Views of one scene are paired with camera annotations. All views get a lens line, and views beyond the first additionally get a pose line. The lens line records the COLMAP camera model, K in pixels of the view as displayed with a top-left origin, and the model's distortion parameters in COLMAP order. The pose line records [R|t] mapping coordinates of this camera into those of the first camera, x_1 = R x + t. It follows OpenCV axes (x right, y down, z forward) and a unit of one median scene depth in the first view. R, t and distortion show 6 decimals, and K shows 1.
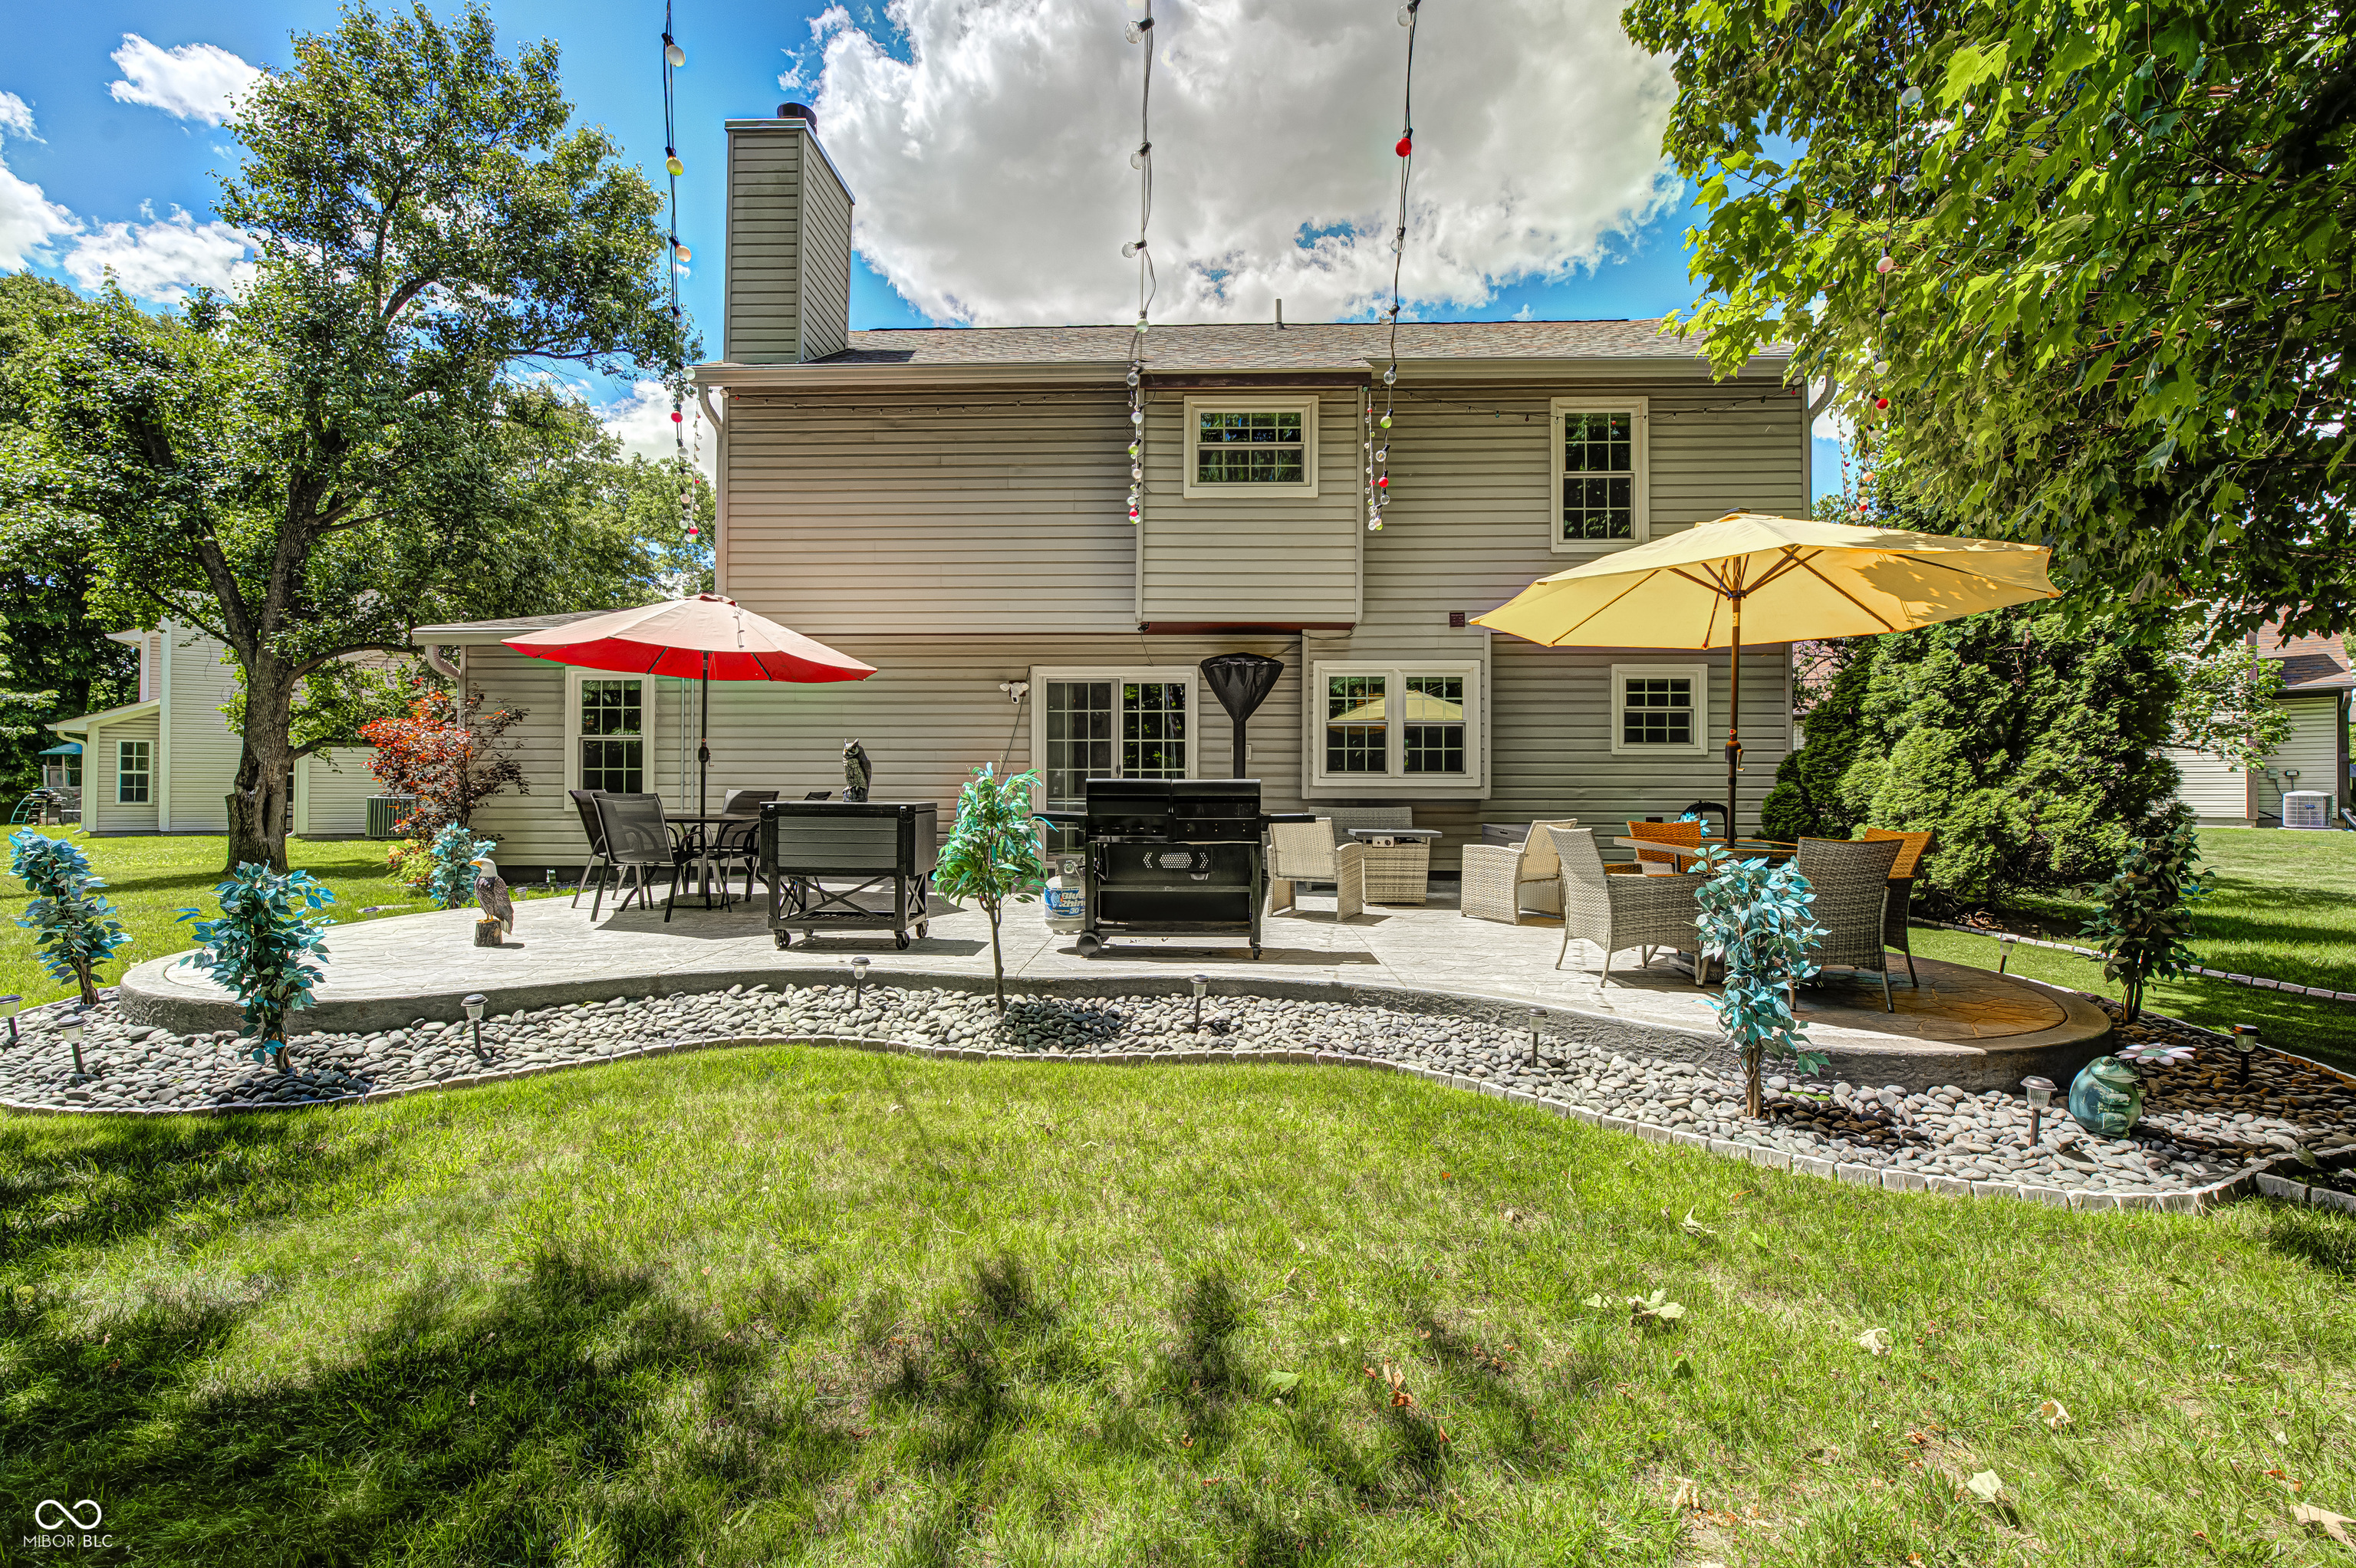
lens RADIAL K [[1016.9, 0, 1177.6], [0, 1016.9, 790.6], [0, 0, 1]] dist [0.002379, 0.000078]
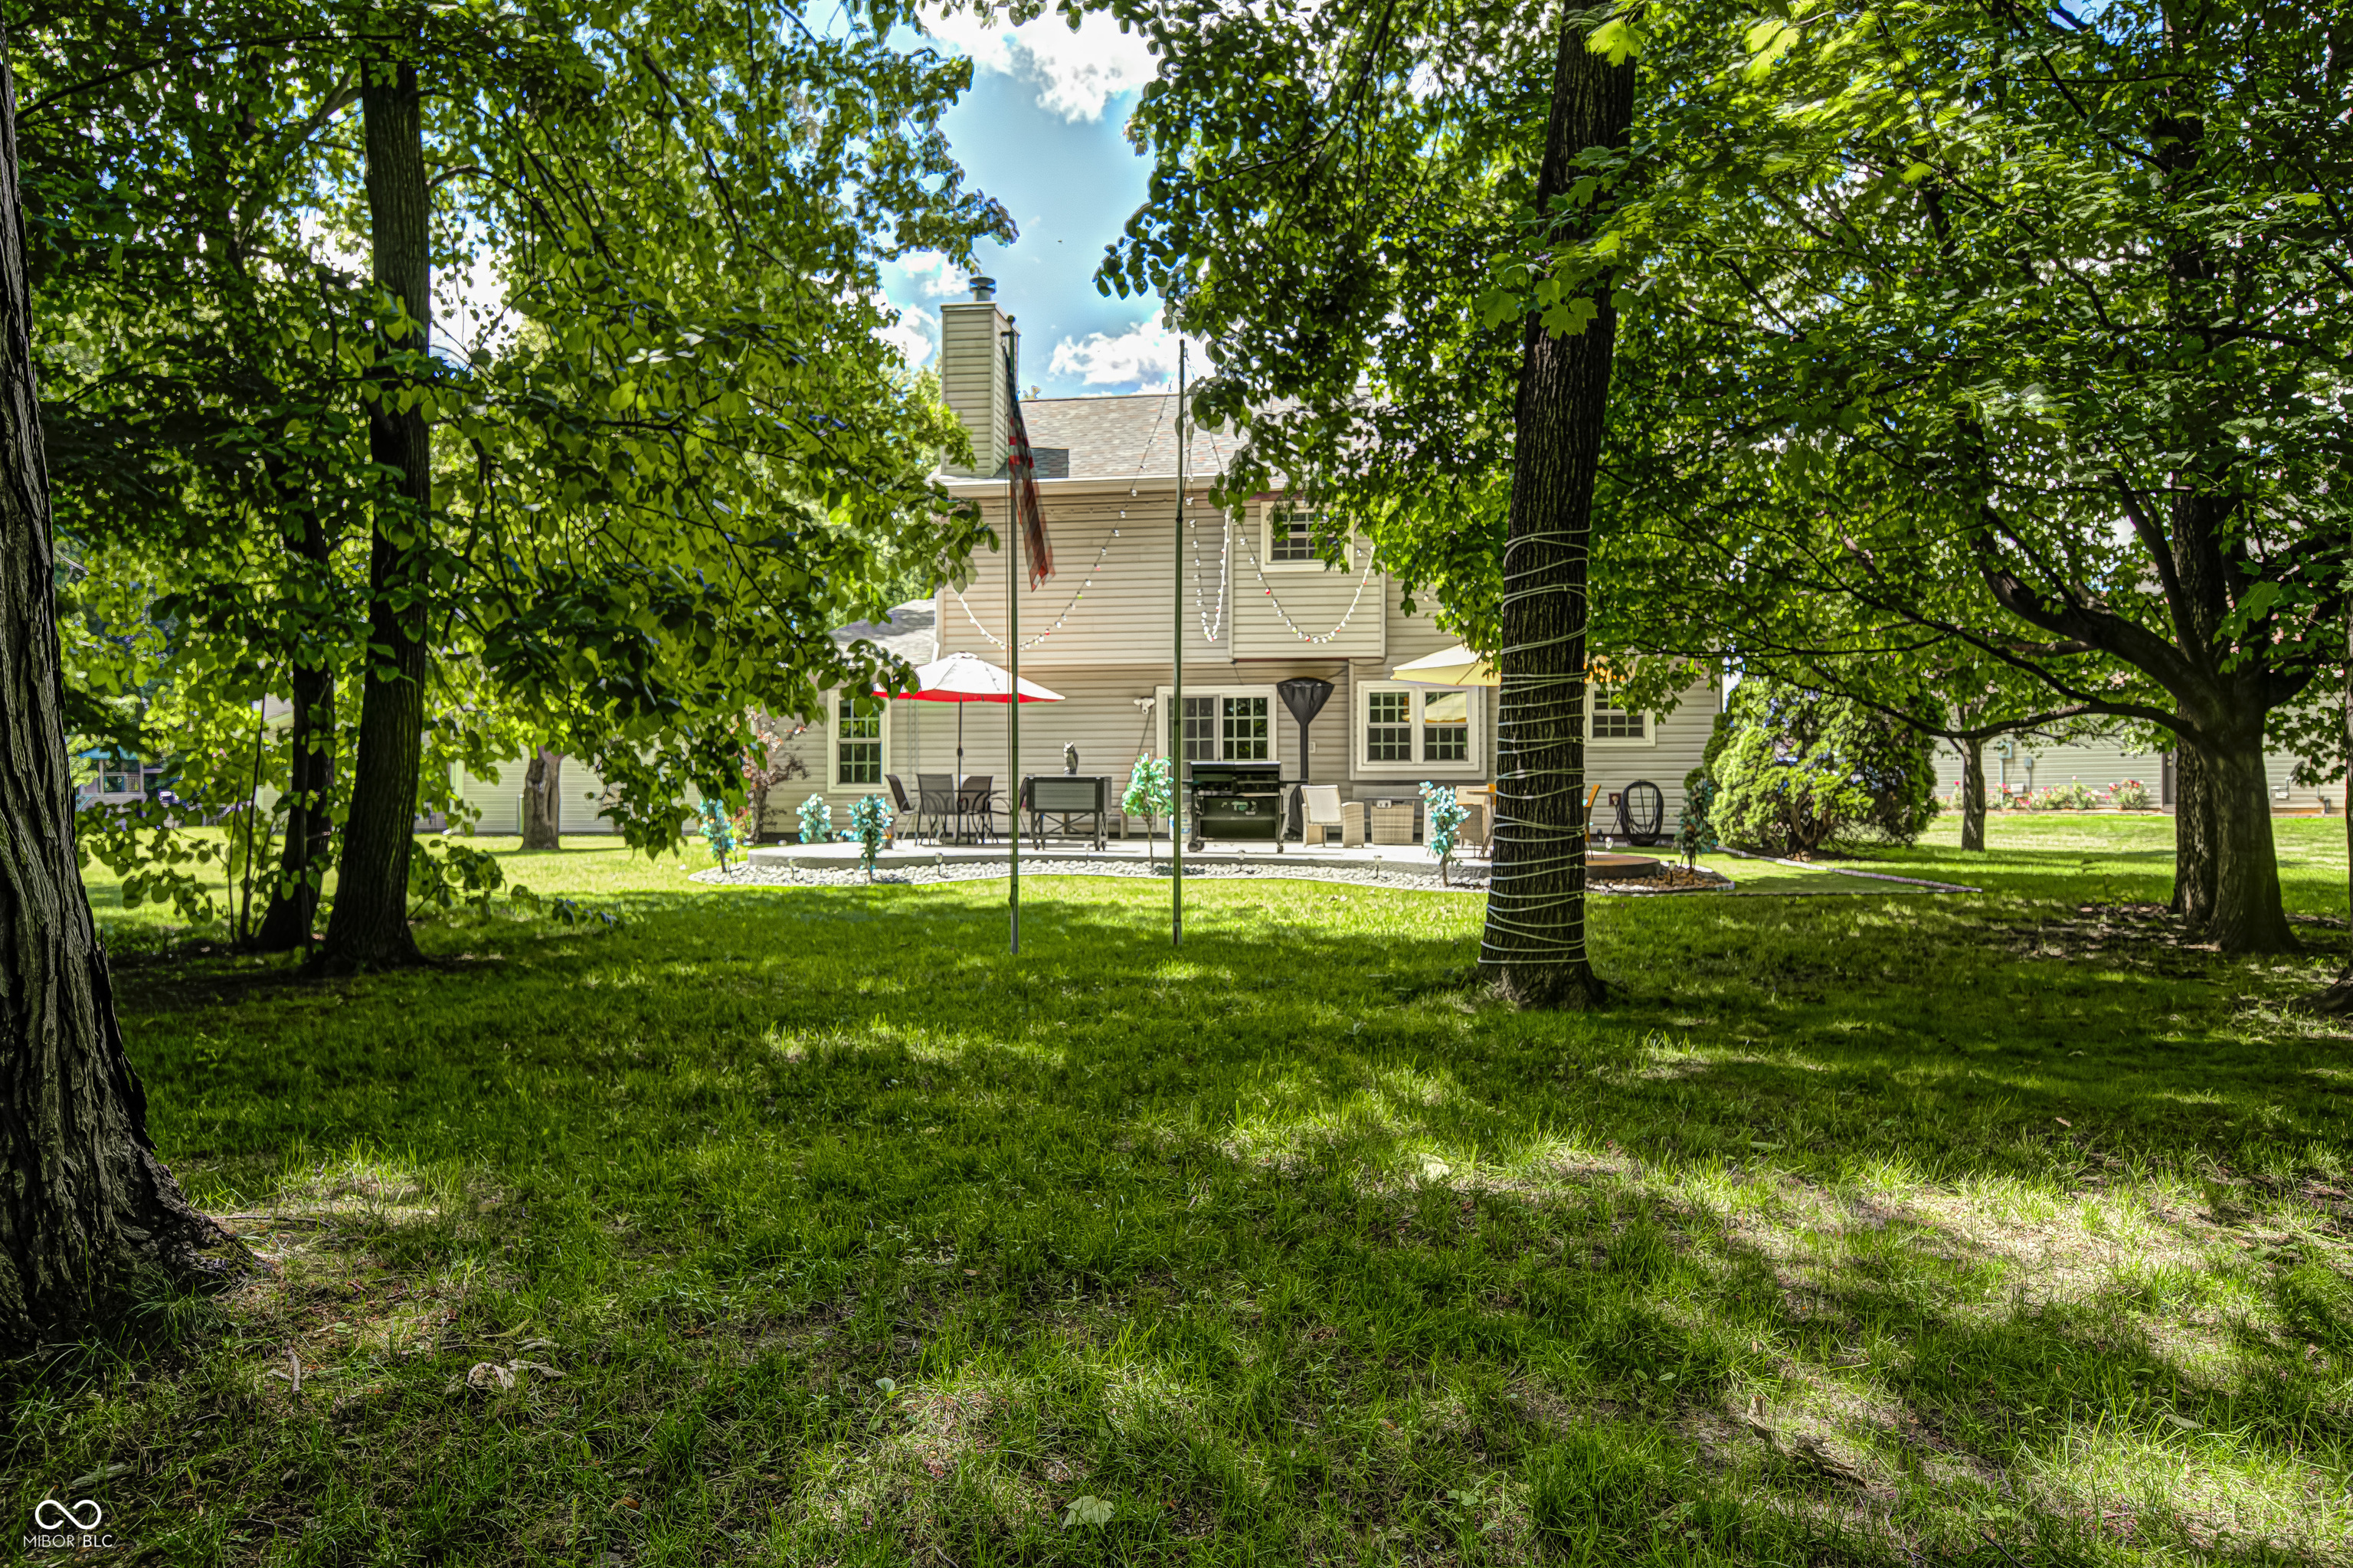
lens RADIAL K [[1625.2, 0, 1173.2], [0, 1625.2, 788.8], [0, 0, 1]] dist [0.000795, 0.000026]
pose [[0.993319, -0.005921, -0.115248, 0.138402], [0.004758, 0.999935, -0.010372, 0.042140], [0.115302, 0.009755, 0.993283, -1.242623]]
